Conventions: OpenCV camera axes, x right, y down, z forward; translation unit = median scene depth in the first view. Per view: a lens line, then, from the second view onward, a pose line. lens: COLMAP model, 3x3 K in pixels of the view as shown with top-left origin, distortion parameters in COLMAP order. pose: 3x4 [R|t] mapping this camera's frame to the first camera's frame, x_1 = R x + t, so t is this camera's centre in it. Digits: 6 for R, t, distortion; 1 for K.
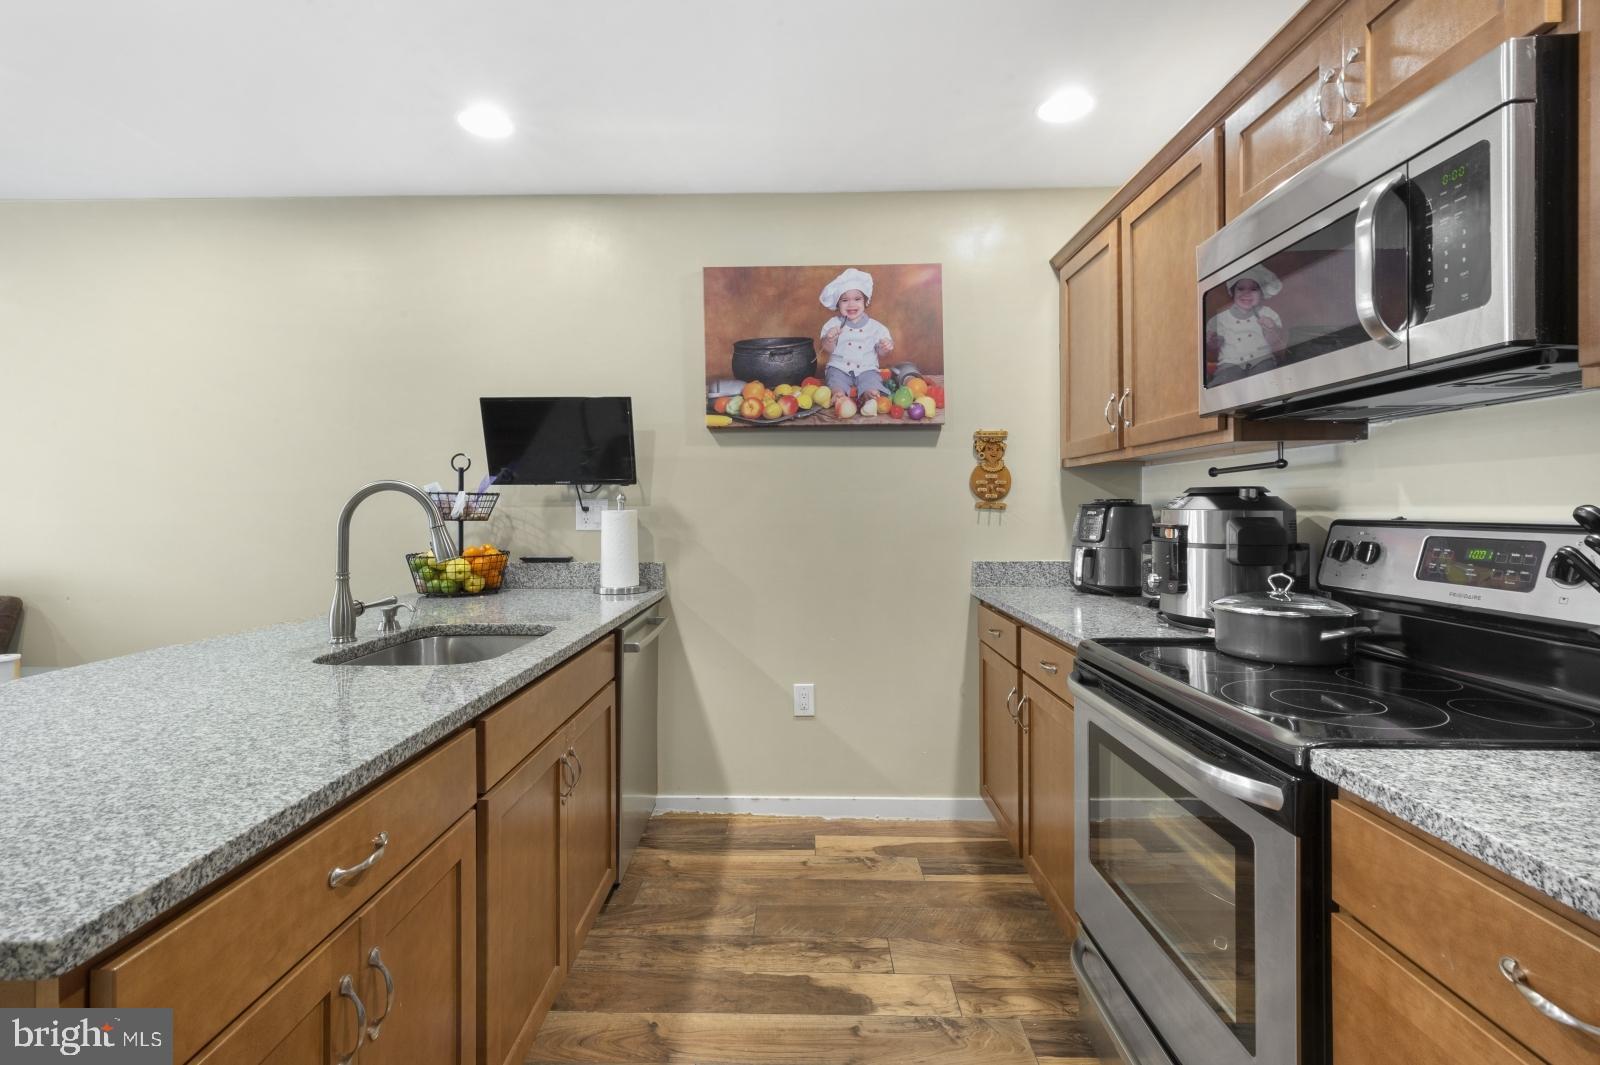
lens RADIAL K [[734.9, 0, 779.5], [0, 734.9, 512.1], [0, 0, 1]] dist [0.016523, -0.000081]
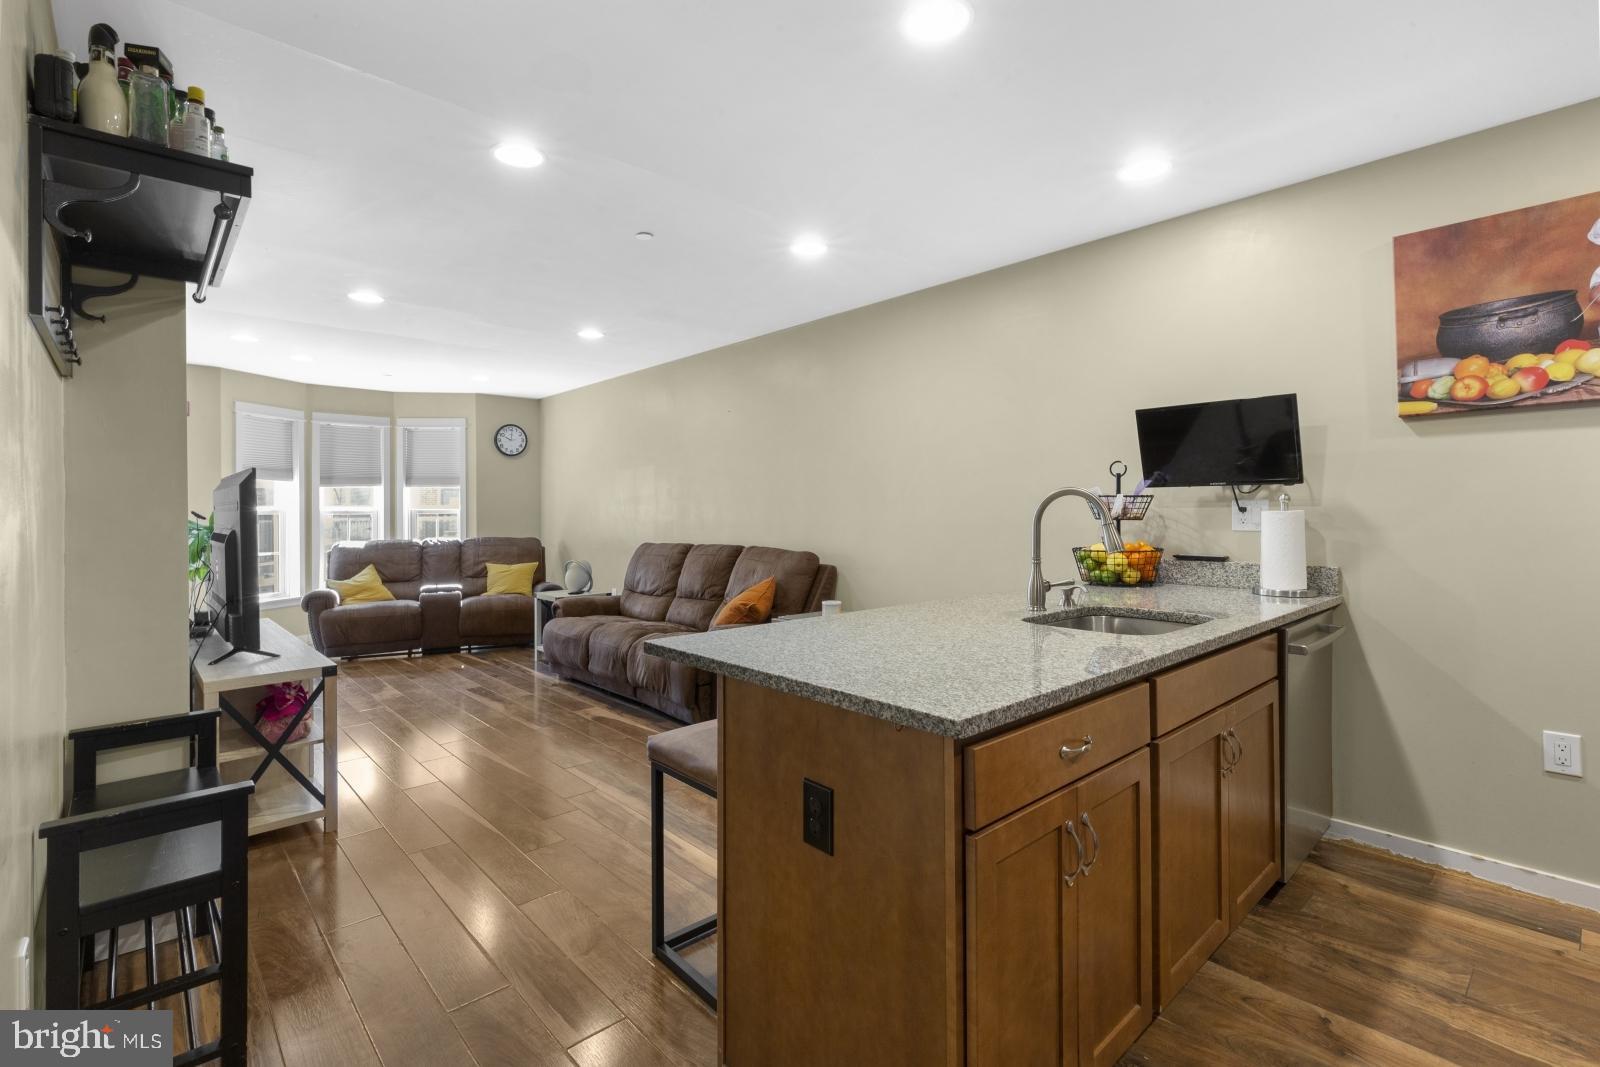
lens RADIAL K [[733.0, 0, 788.8], [0, 733.0, 505.9], [0, 0, 1]] dist [0.001898, -0.000152]
pose [[0.691436, -0.005073, -0.722420, 0.031535], [-0.001700, 0.999961, -0.008649, 0.000779], [0.722436, 0.007208, 0.691400, -0.141567]]
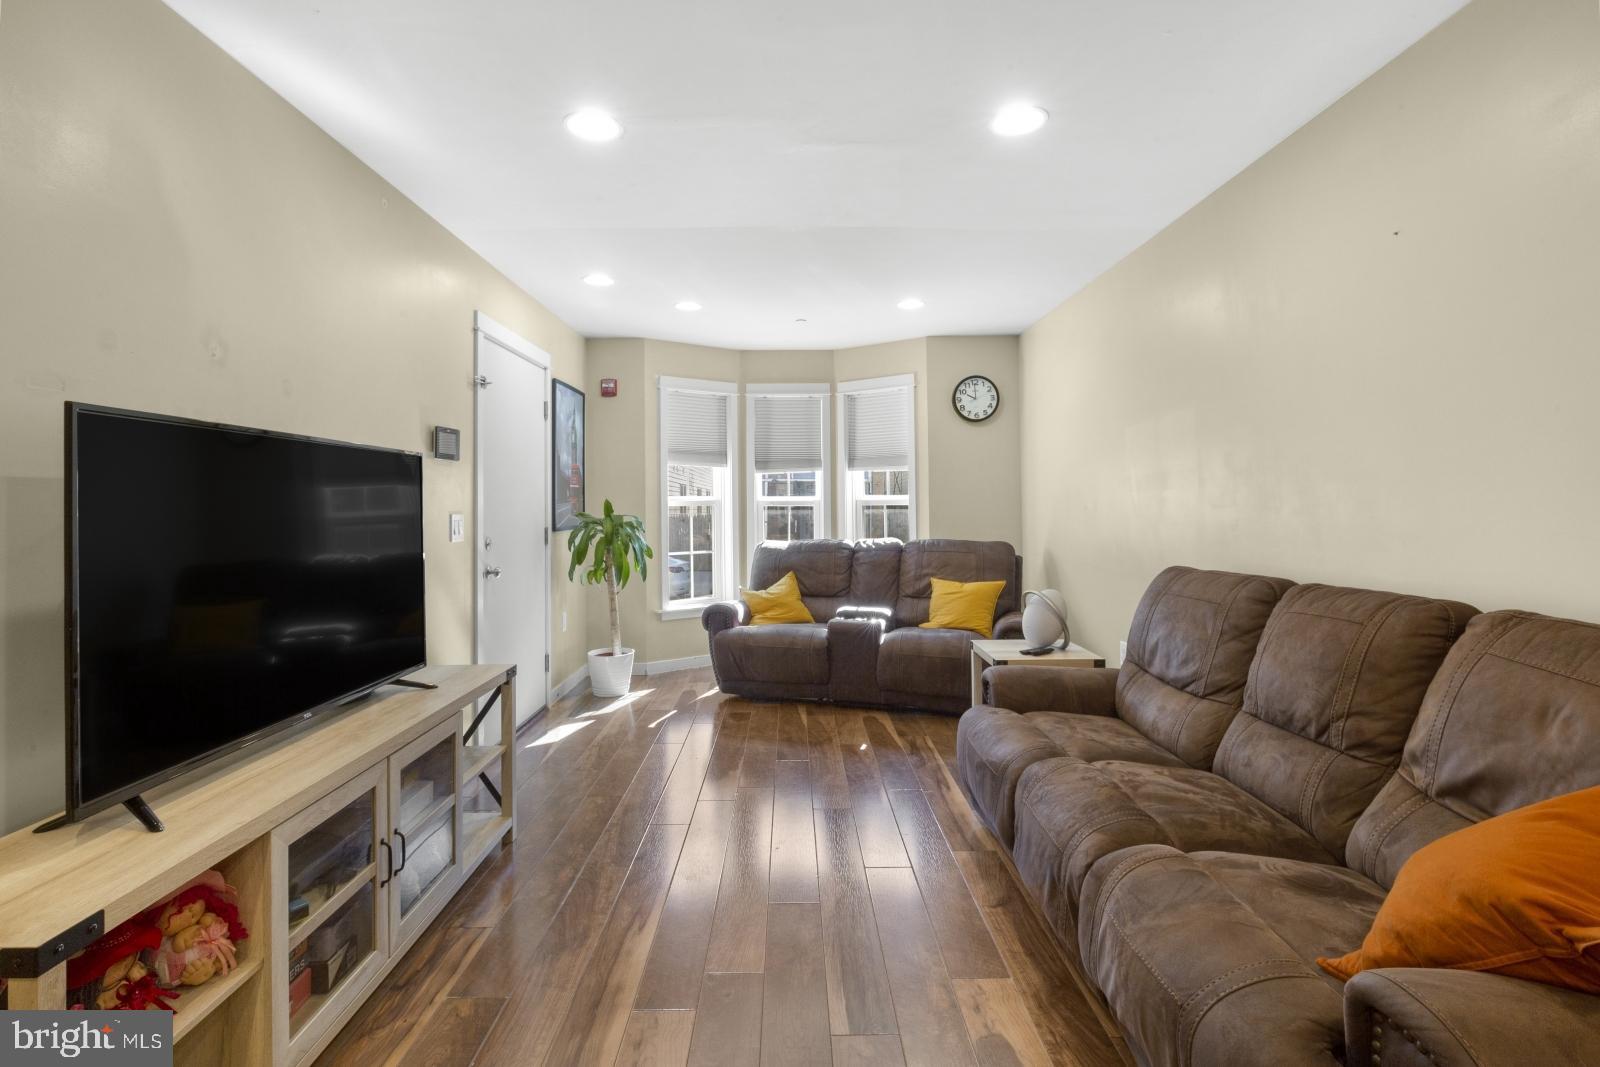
lens RADIAL K [[742.9, 0, 788.9], [0, 742.9, 486.8], [0, 0, 1]] dist [-0.003921, -0.000122]
pose [[0.031956, -0.021035, -0.999268, -0.776009], [-0.000961, 0.999777, -0.021076, 0.000745], [0.999489, 0.001634, 0.031929, 0.461507]]
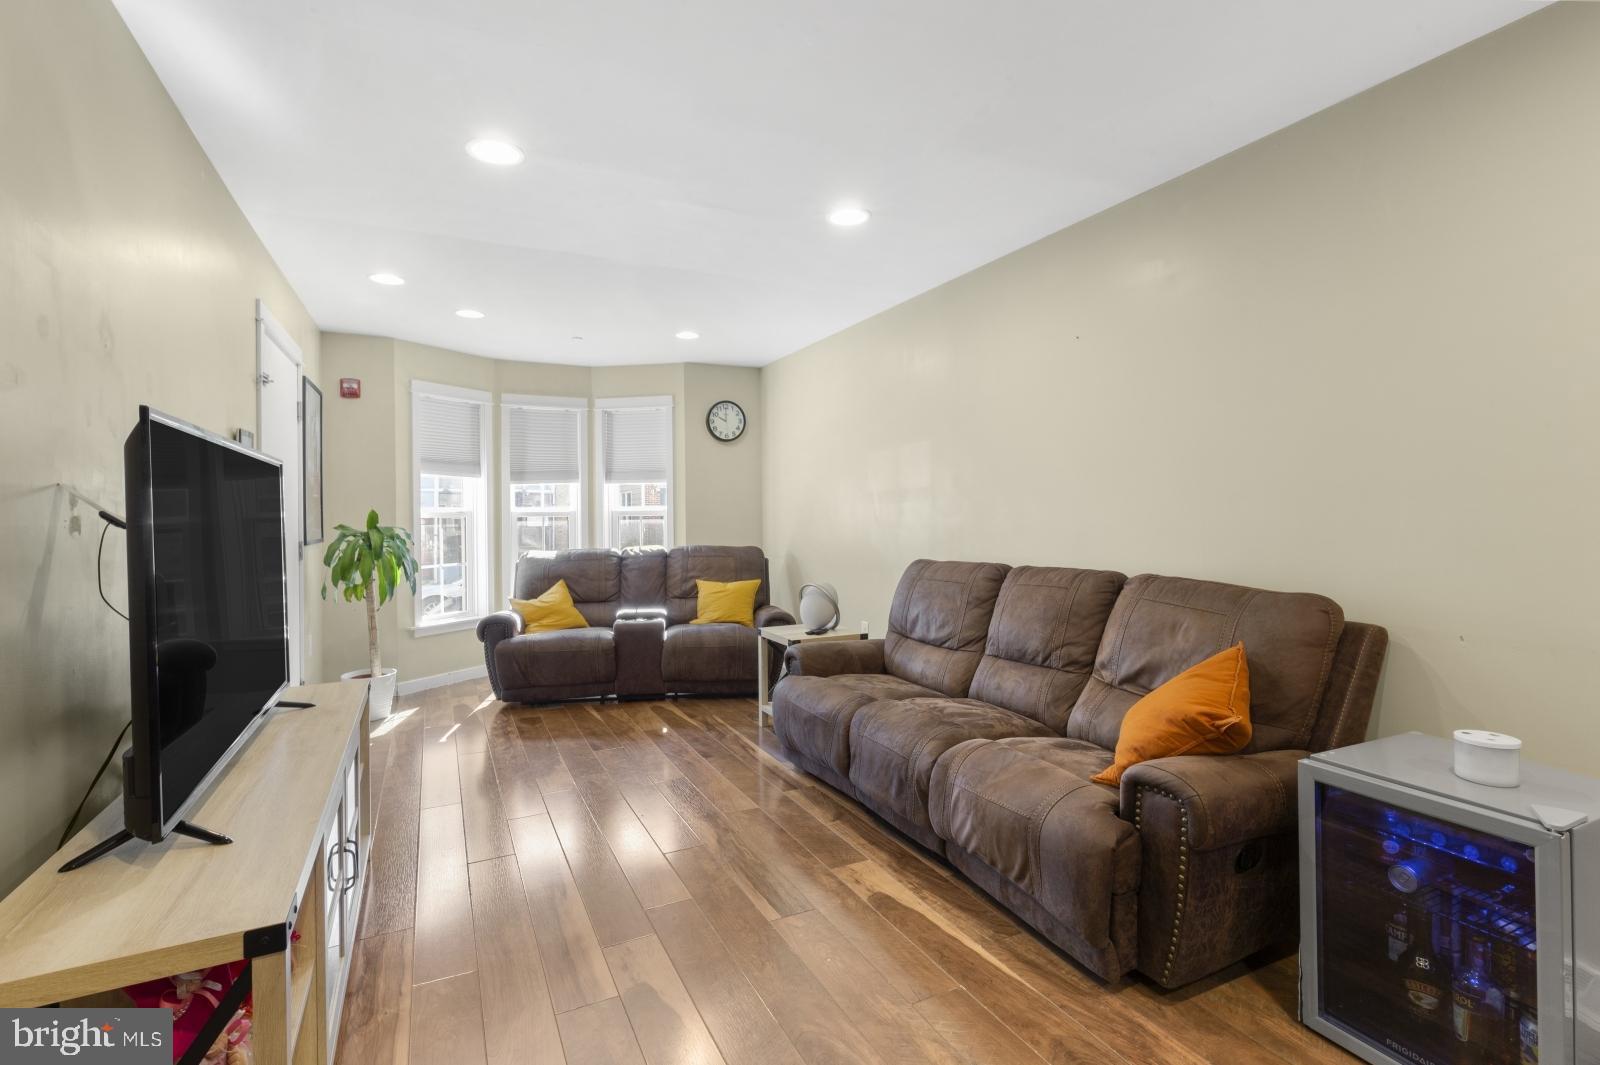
lens RADIAL K [[734.9, 0, 779.5], [0, 734.9, 512.1], [0, 0, 1]] dist [0.016523, -0.000081]
pose [[0.453829, -0.002597, -0.891085, -0.683701], [0.002106, 0.999996, -0.001842, 0.002665], [0.891086, -0.001040, 0.453833, 0.166475]]
